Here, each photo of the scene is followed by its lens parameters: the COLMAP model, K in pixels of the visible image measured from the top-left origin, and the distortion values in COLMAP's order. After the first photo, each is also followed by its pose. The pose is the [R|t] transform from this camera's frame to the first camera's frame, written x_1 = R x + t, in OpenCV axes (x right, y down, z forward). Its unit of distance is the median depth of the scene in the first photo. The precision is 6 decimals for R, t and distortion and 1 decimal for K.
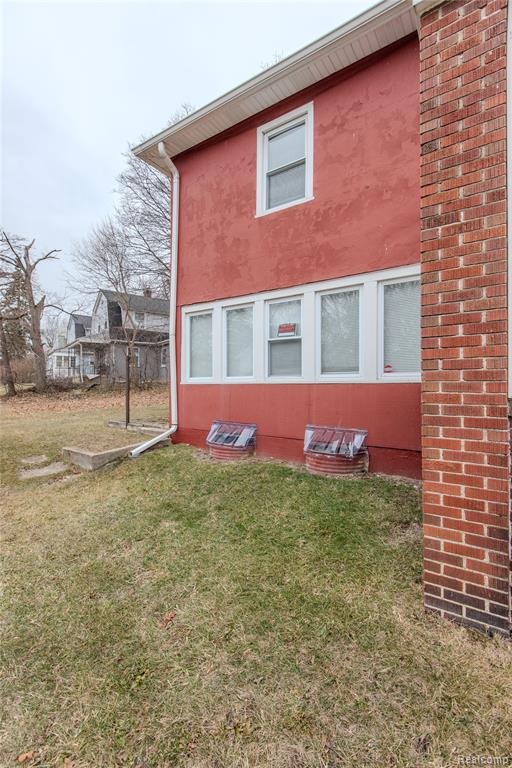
lens RADIAL K [[353.3, 0, 256.6], [0, 353.3, 387.4], [0, 0, 1]] dist [0.017541, -0.005618]
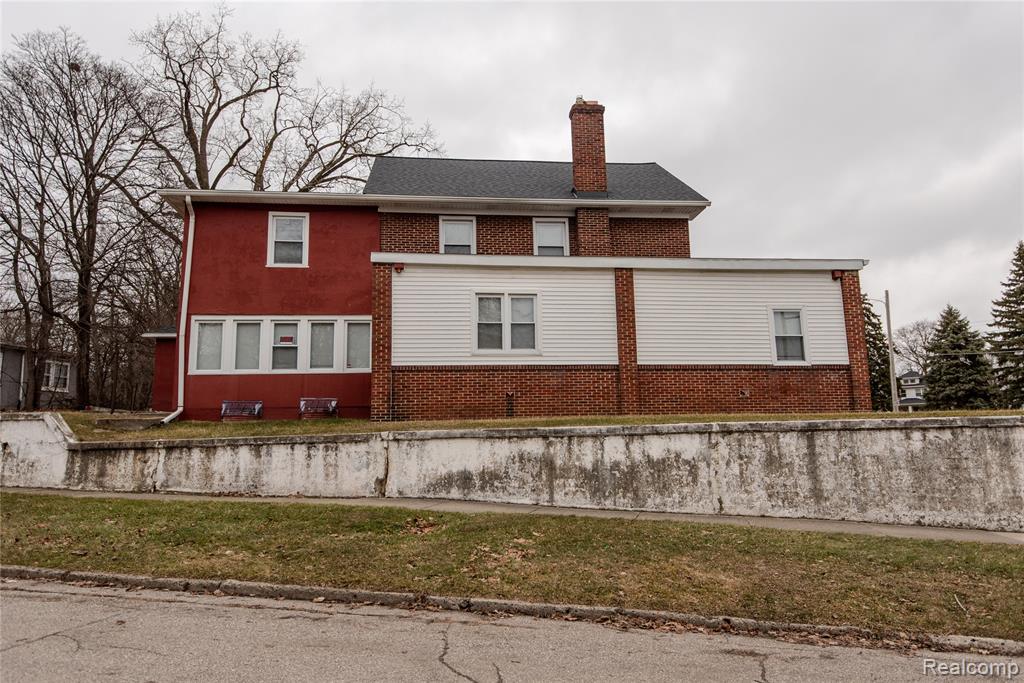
lens RADIAL K [[707.0, 0, 512.4], [0, 707.0, 342.9], [0, 0, 1]] dist [0.006321, 0.000659]
pose [[0.770121, 0.086265, 0.632038, -1.144136], [0.017970, 0.987487, -0.156675, 0.364403], [-0.637644, 0.132016, 0.758934, -2.061401]]
